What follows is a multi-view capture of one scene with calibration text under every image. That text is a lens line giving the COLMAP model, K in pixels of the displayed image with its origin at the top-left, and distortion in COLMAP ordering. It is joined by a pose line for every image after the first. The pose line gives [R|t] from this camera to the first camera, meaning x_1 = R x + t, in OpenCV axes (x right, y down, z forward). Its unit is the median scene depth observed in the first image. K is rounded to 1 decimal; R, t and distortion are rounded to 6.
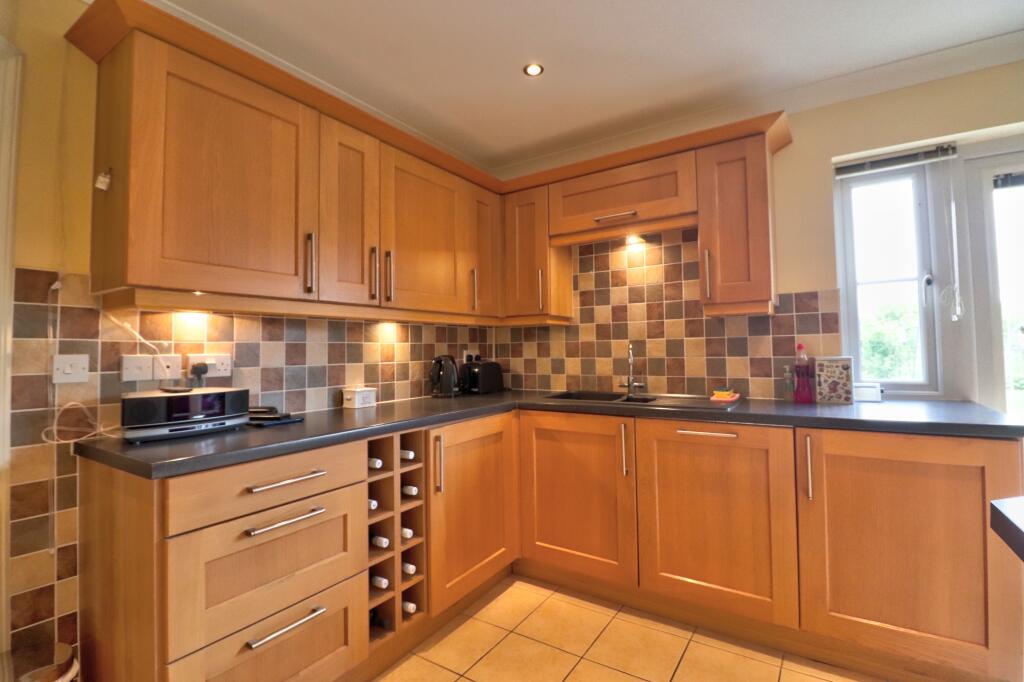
lens RADIAL K [[479.9, 0, 512.8], [0, 479.9, 332.4], [0, 0, 1]] dist [-0.002034, -0.002956]
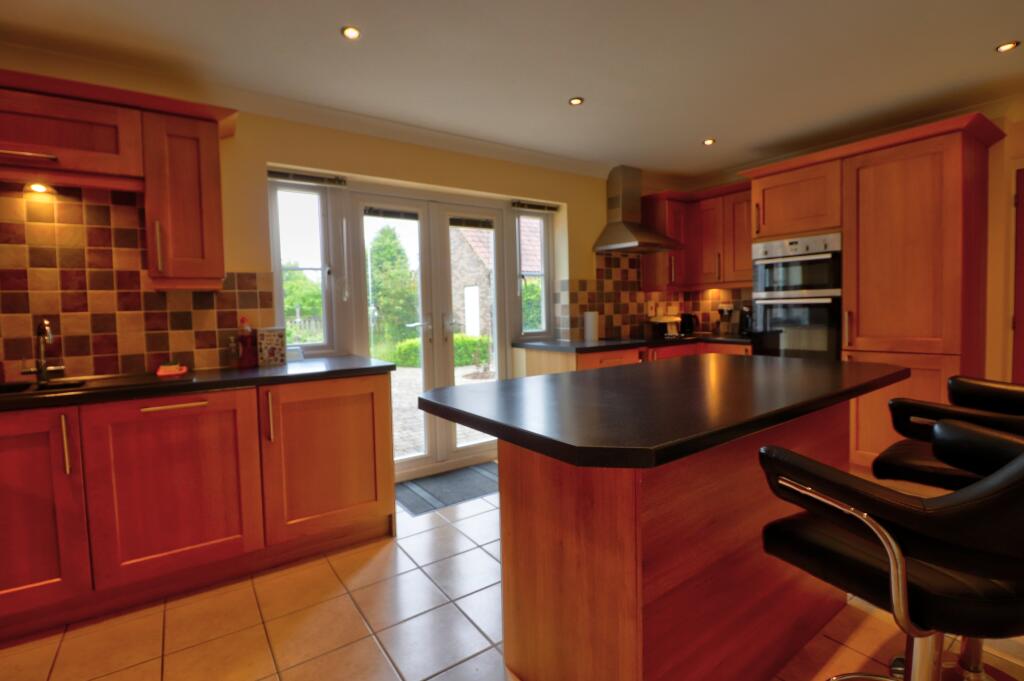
lens RADIAL K [[479.9, 0, 513.4], [0, 479.9, 337.0], [0, 0, 1]] dist [-0.002034, -0.002956]
pose [[0.380308, -0.045564, 0.923737, -0.219303], [-0.014891, 0.998355, 0.055376, -0.002327], [-0.924740, -0.034815, 0.379003, -0.038934]]
